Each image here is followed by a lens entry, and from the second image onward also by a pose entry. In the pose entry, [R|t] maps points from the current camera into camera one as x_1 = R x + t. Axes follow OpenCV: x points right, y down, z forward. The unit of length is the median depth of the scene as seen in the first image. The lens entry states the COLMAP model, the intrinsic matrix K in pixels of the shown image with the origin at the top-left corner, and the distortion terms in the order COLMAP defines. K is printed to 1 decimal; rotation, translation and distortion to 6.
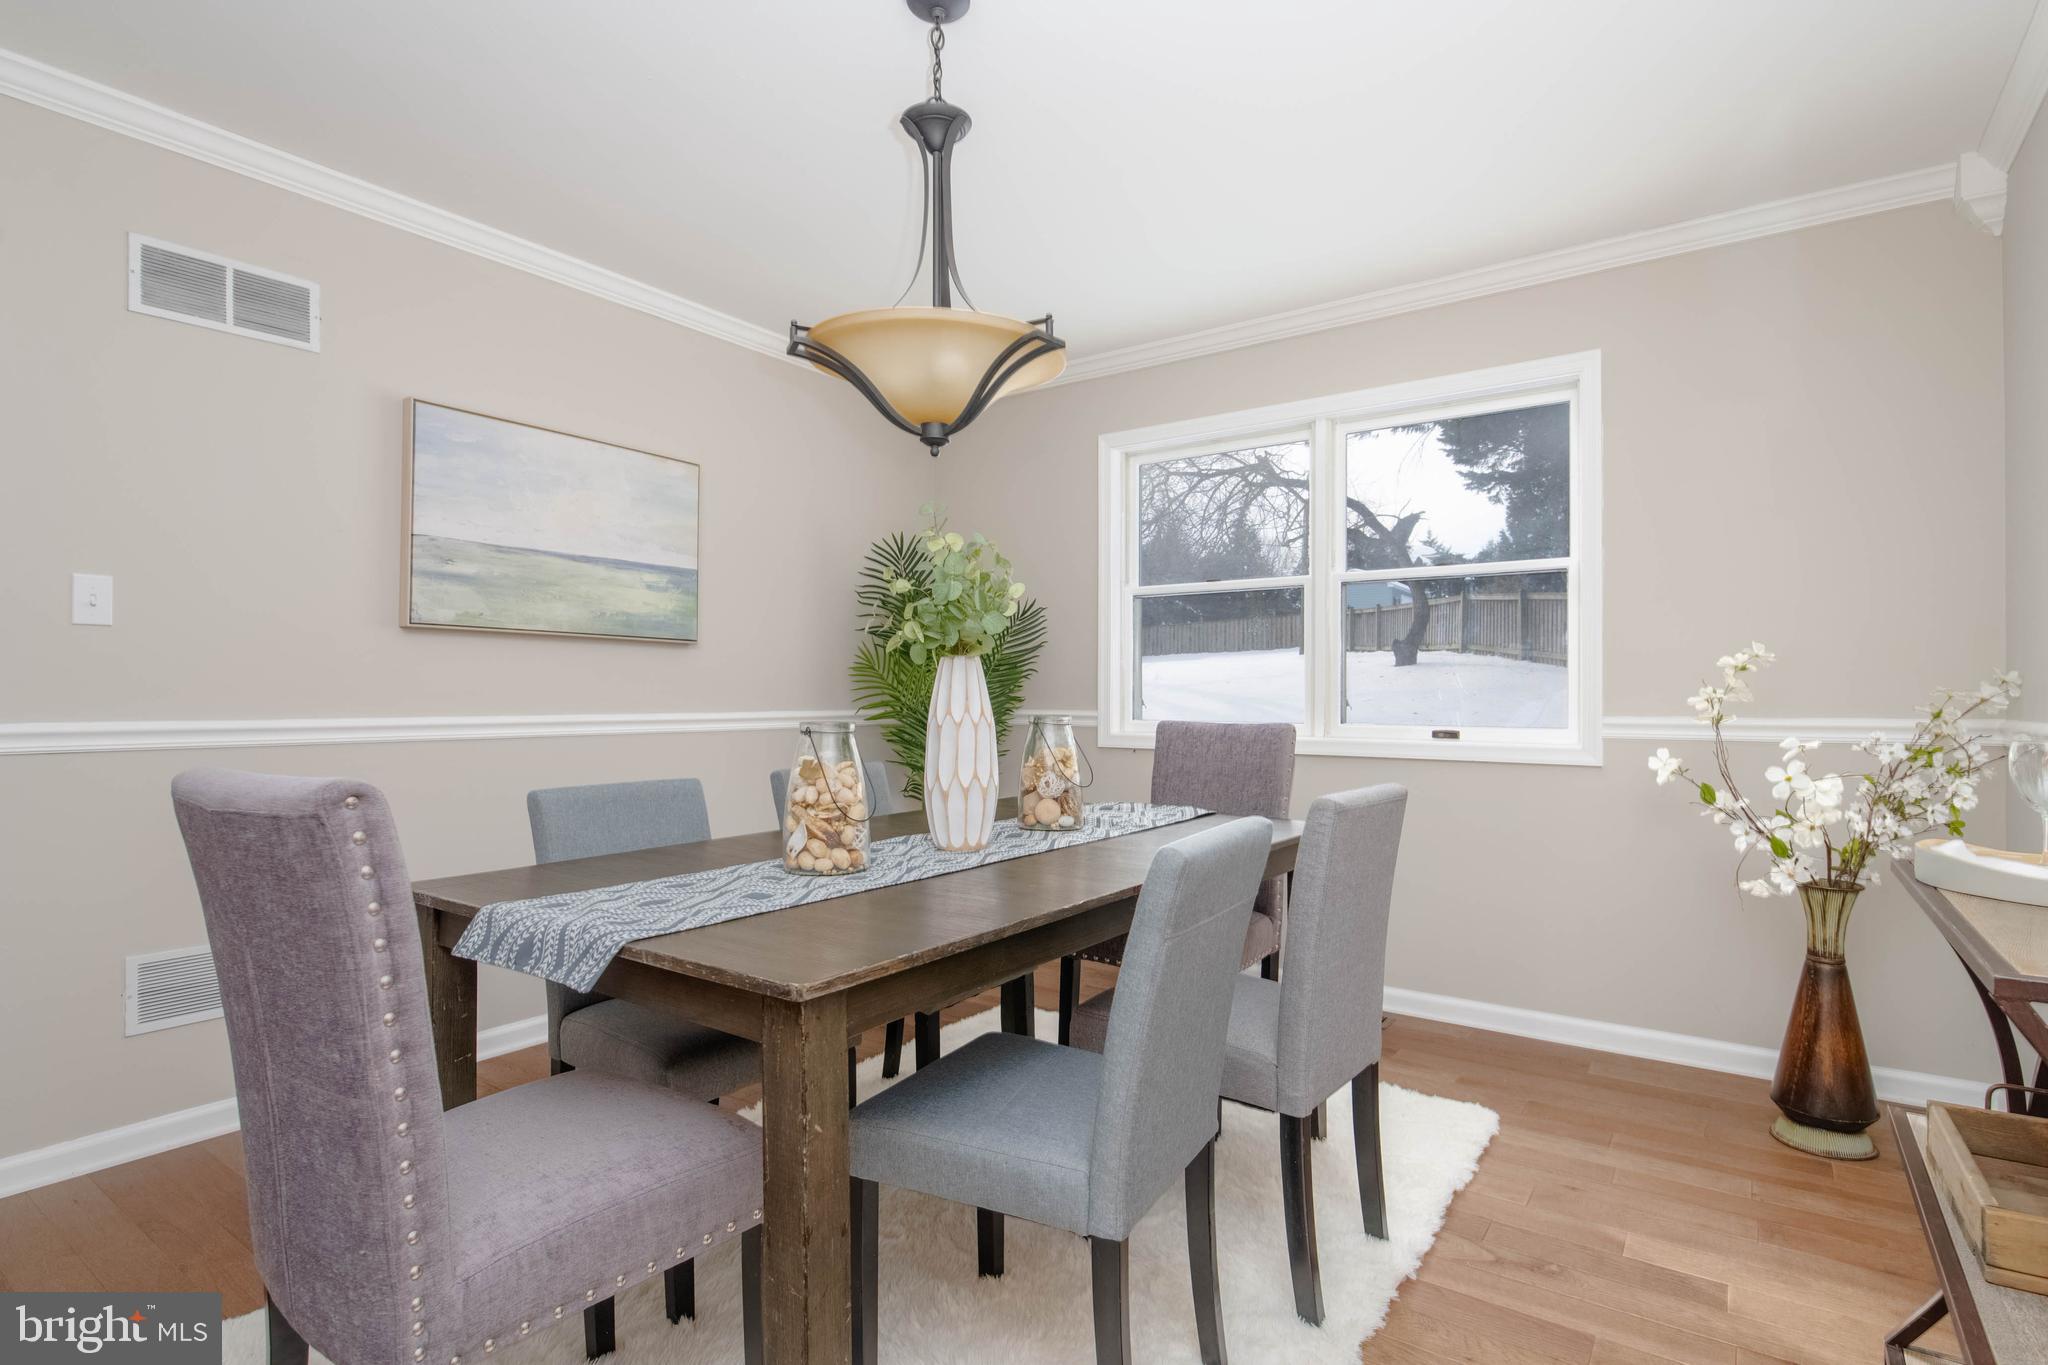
lens RADIAL K [[1014.6, 0, 1026.1], [0, 1014.6, 684.8], [0, 0, 1]] dist [-0.003218, -0.000238]
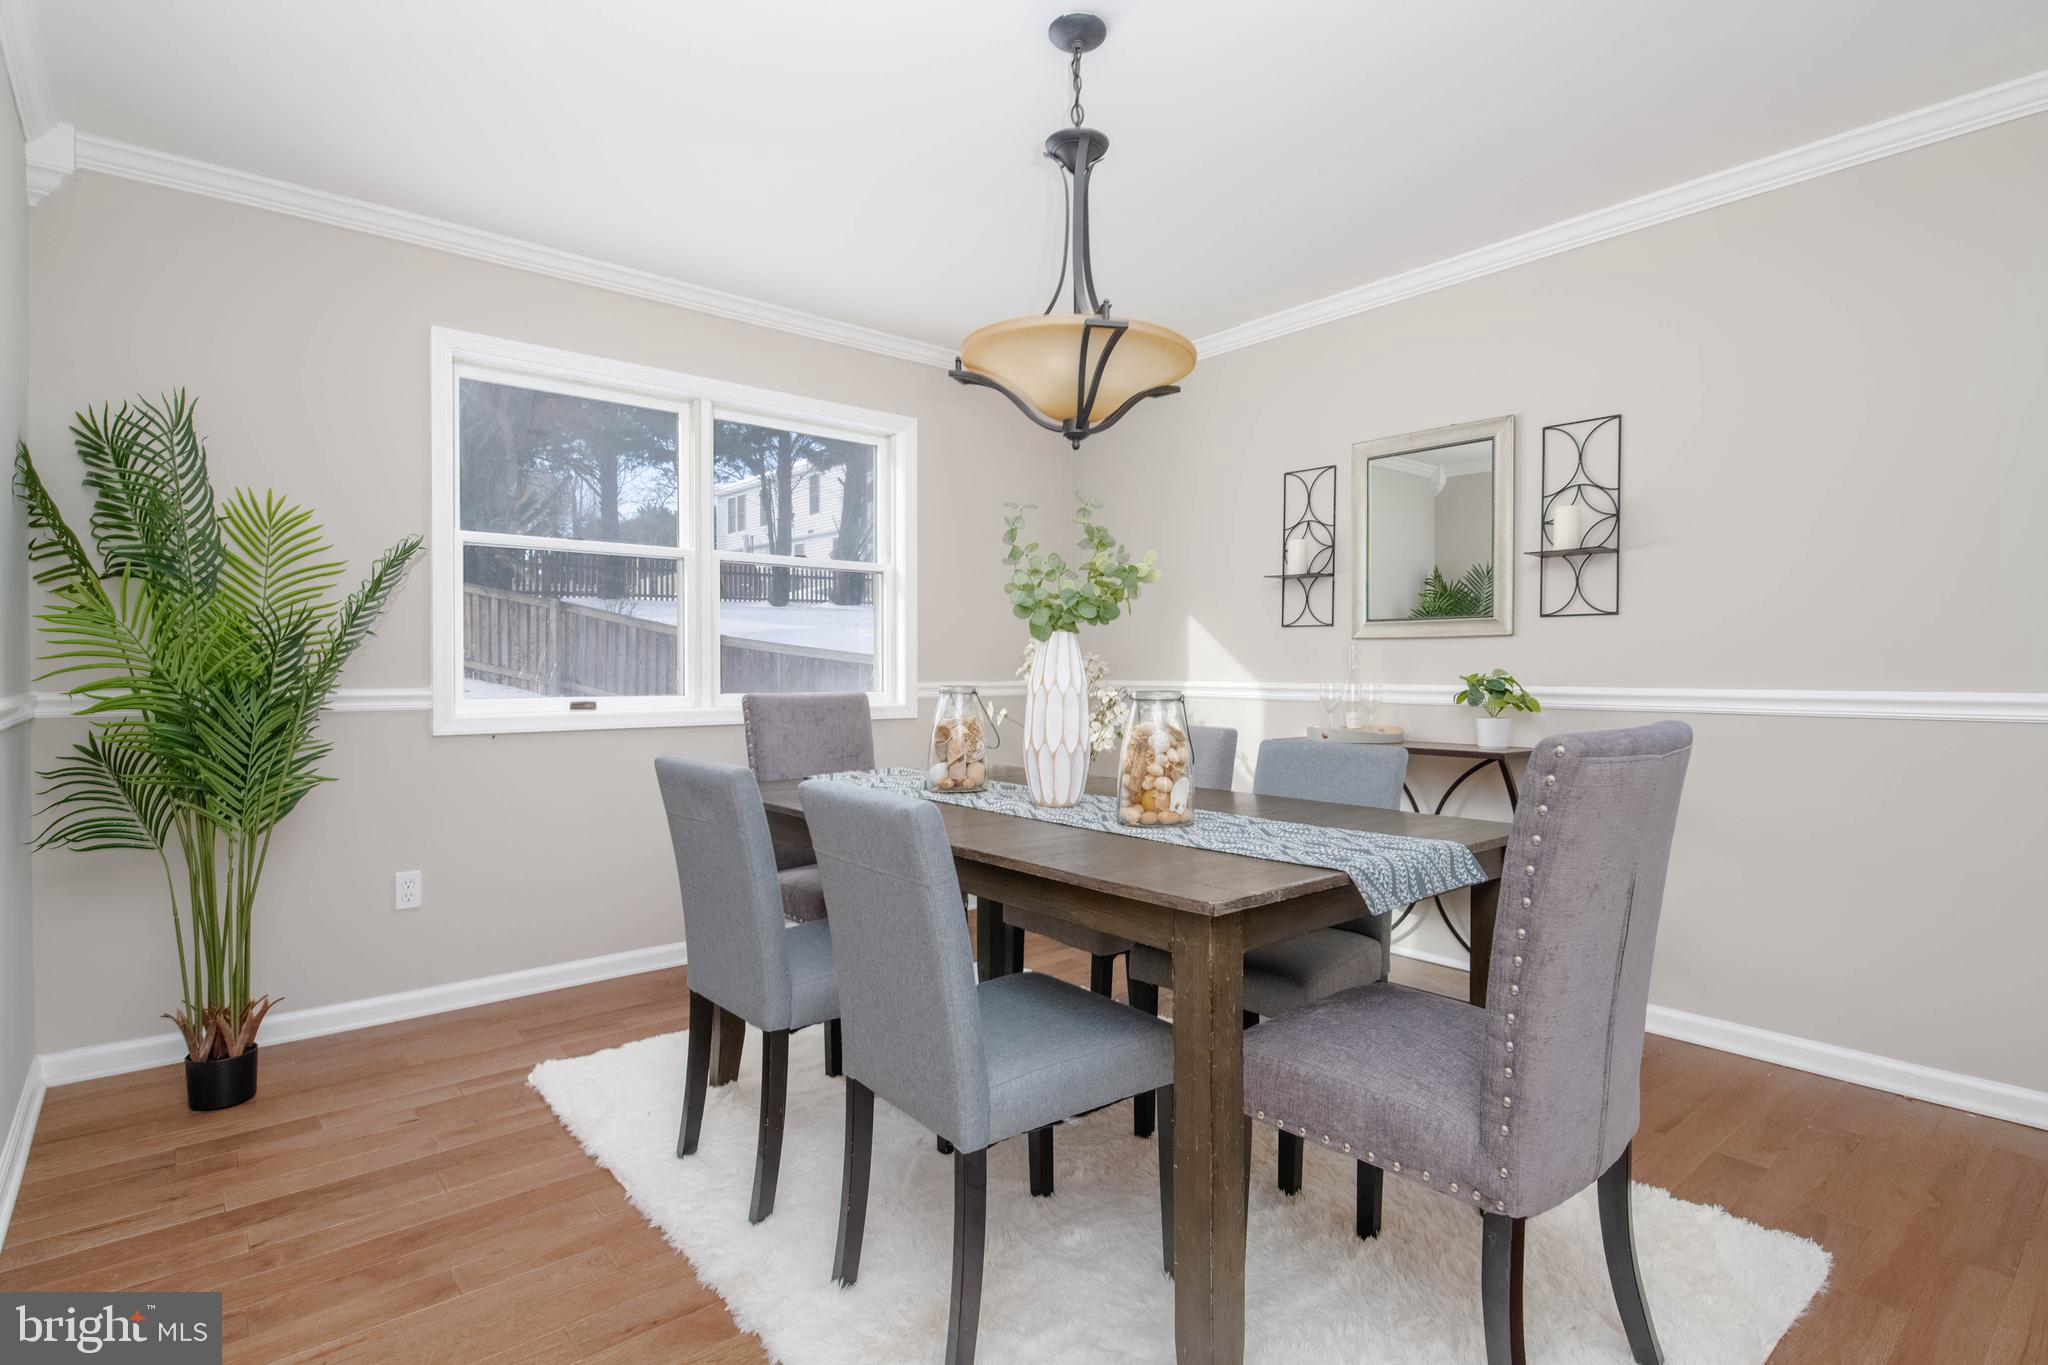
lens RADIAL K [[1014.6, 0, 1025.1], [0, 1014.6, 685.1], [0, 0, 1]] dist [-0.003218, -0.000238]
pose [[0.245543, -0.017739, 0.969223, -0.821693], [-0.009129, 0.999746, 0.020611, 0.005127], [-0.969343, -0.013909, 0.245319, 0.549355]]
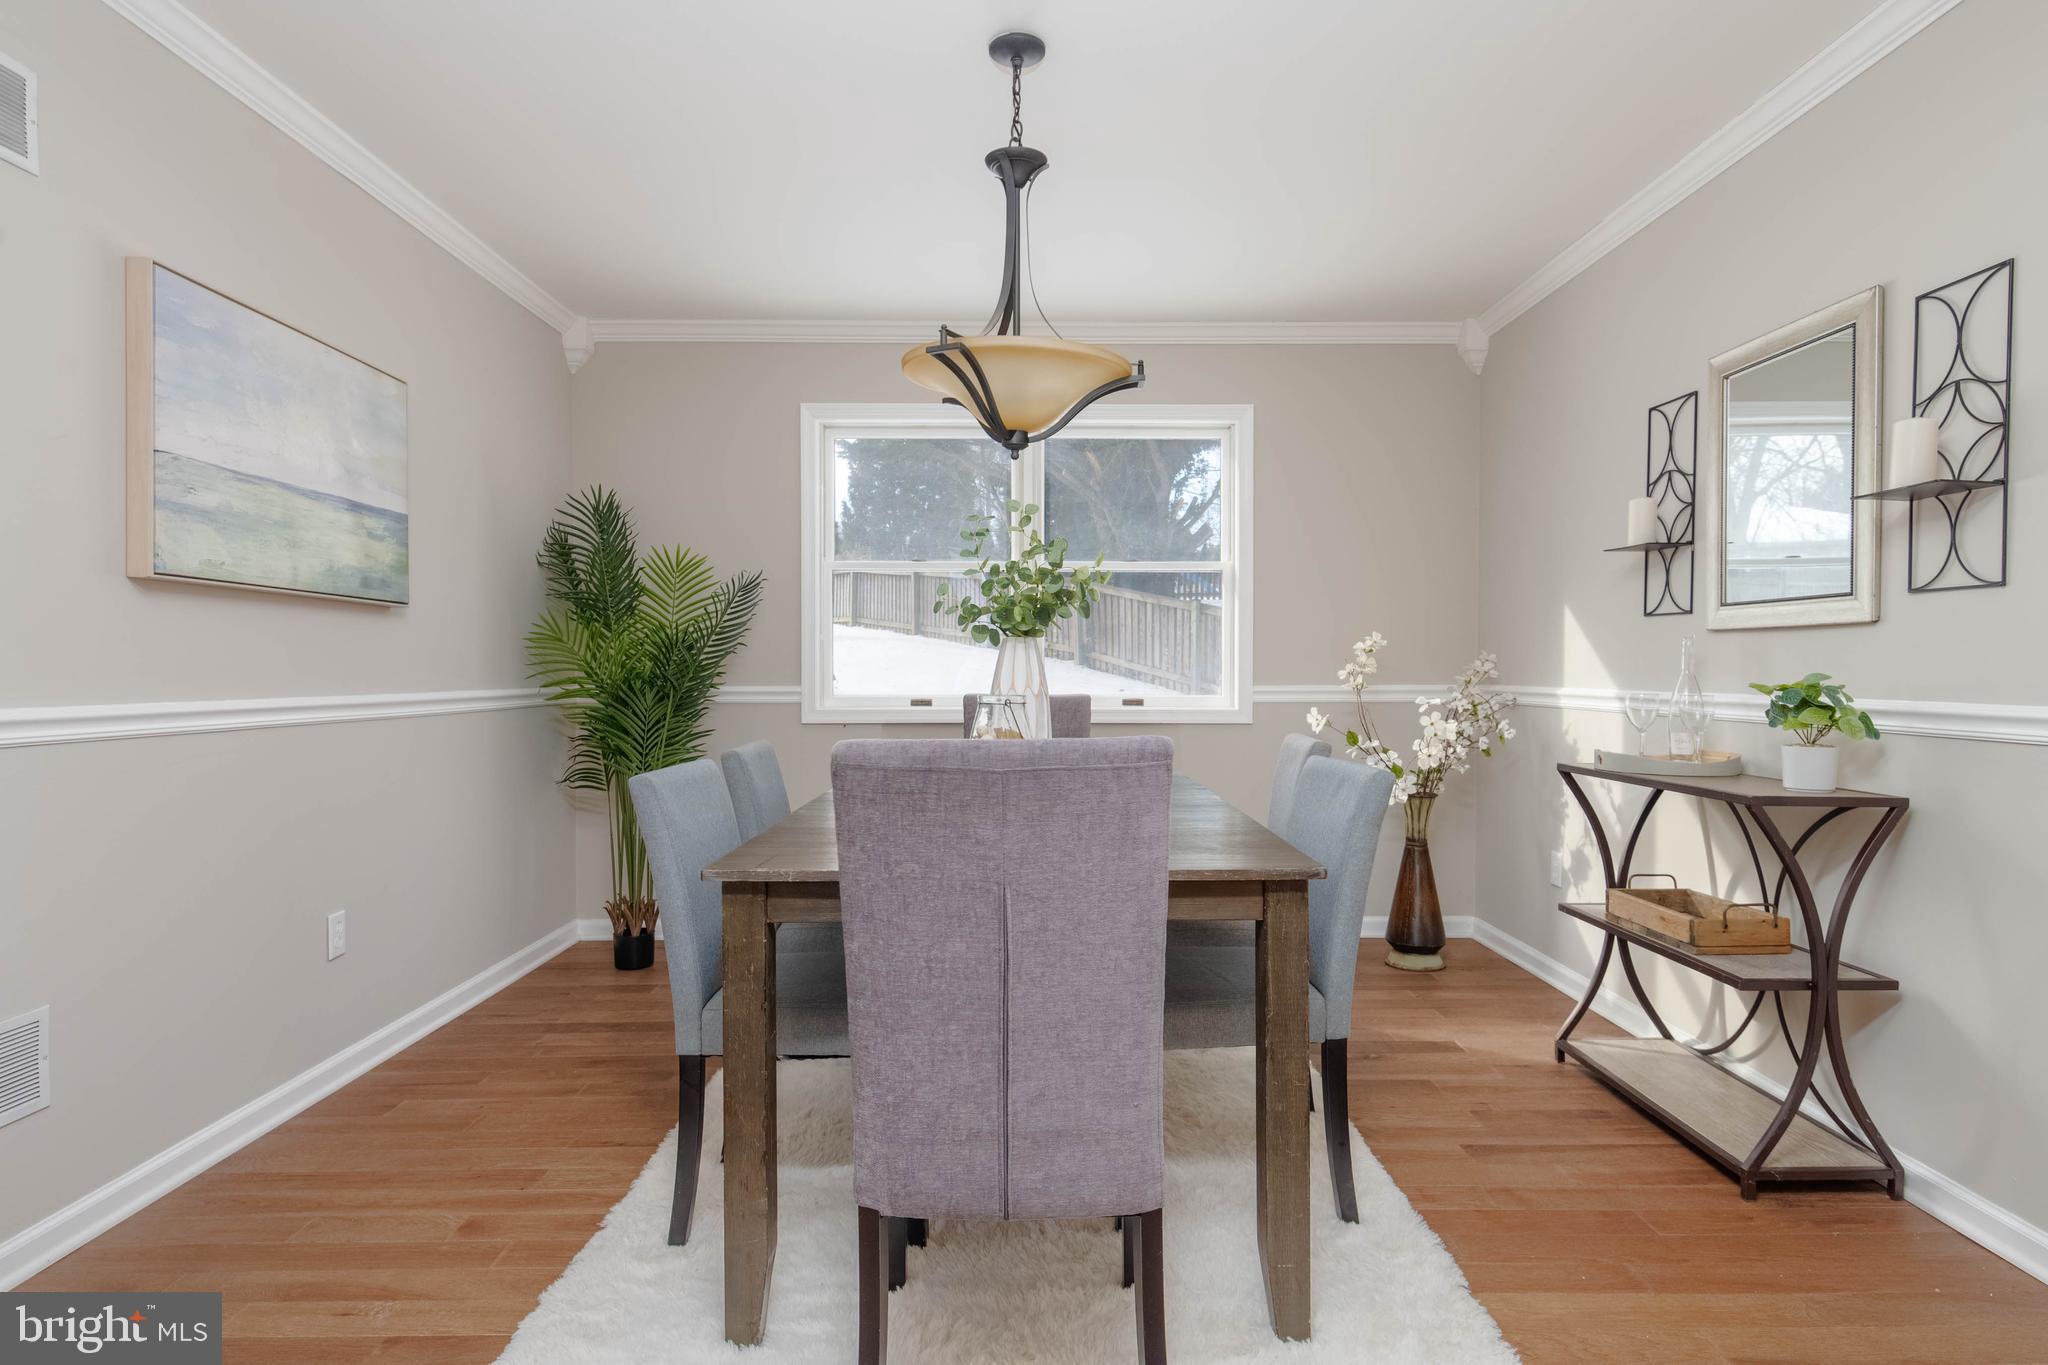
lens RADIAL K [[1140.6, 0, 1025.6], [0, 1140.6, 685.8], [0, 0, 1]] dist [0.008379, -0.000729]
pose [[0.811211, -0.010046, 0.584667, -0.581765], [-0.004852, 0.999702, 0.023909, -0.002538], [-0.584733, -0.022232, 0.810921, -0.031693]]
